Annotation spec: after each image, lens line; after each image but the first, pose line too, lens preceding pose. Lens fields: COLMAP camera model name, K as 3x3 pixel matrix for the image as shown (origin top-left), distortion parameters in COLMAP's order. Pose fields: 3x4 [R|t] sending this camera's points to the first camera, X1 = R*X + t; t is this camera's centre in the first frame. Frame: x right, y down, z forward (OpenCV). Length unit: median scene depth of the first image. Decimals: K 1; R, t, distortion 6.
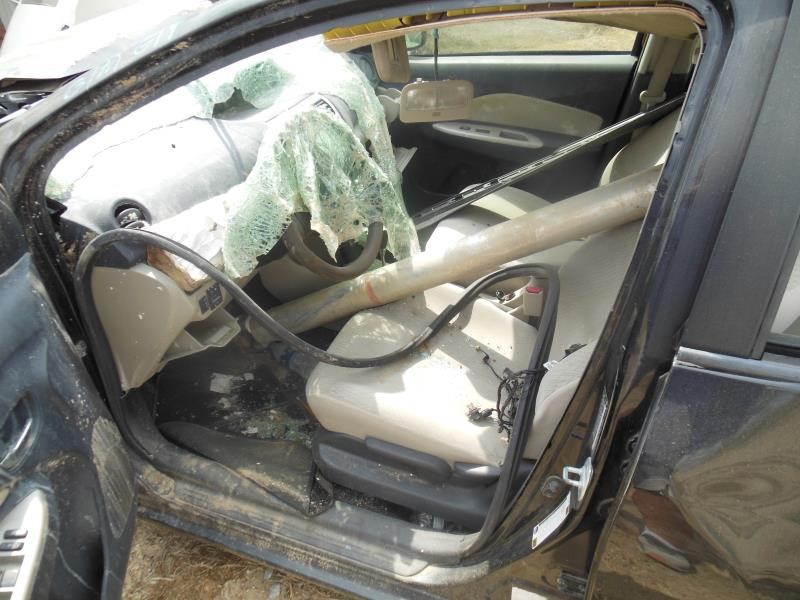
lens RADIAL K [[593.8, 0, 402.5], [0, 593.8, 307.9], [0, 0, 1]] dist [-0.004481, 0.016534]
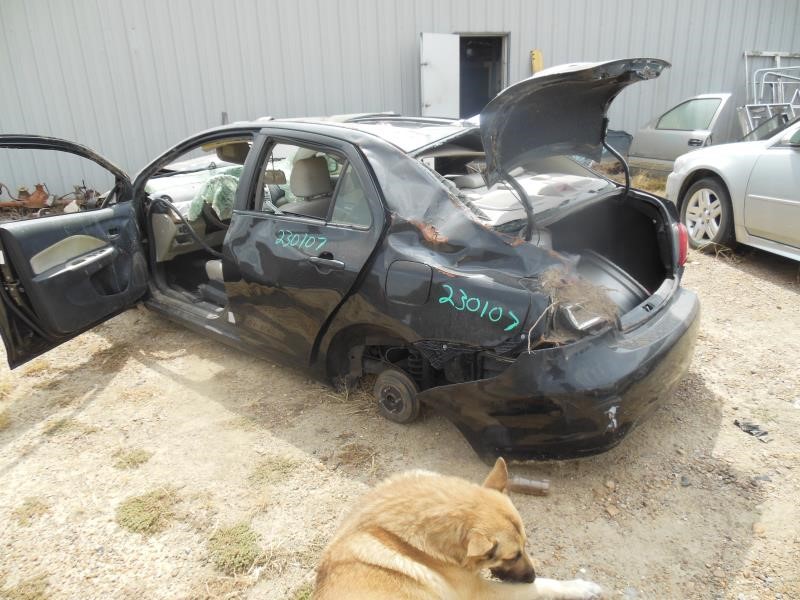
lens RADIAL K [[593.8, 0, 398.9], [0, 593.8, 301.0], [0, 0, 1]] dist [-0.004481, 0.016534]
pose [[0.940524, 0.108964, -0.321779, 1.722249], [-0.190676, 0.953225, -0.234532, 0.830880], [0.281172, 0.281938, 0.917307, -1.383873]]
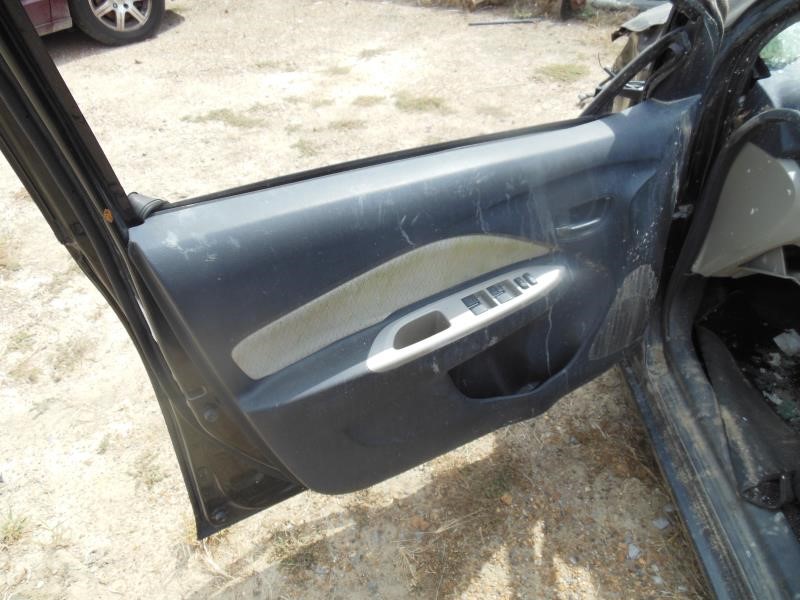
lens RADIAL K [[593.8, 0, 395.6], [0, 593.8, 300.1], [0, 0, 1]] dist [-0.004481, 0.016534]
pose [[0.353146, 0.584301, -0.730671, 0.130882], [-0.496483, 0.778992, 0.382983, 0.043625], [0.792964, 0.227516, 0.565194, 0.036356]]
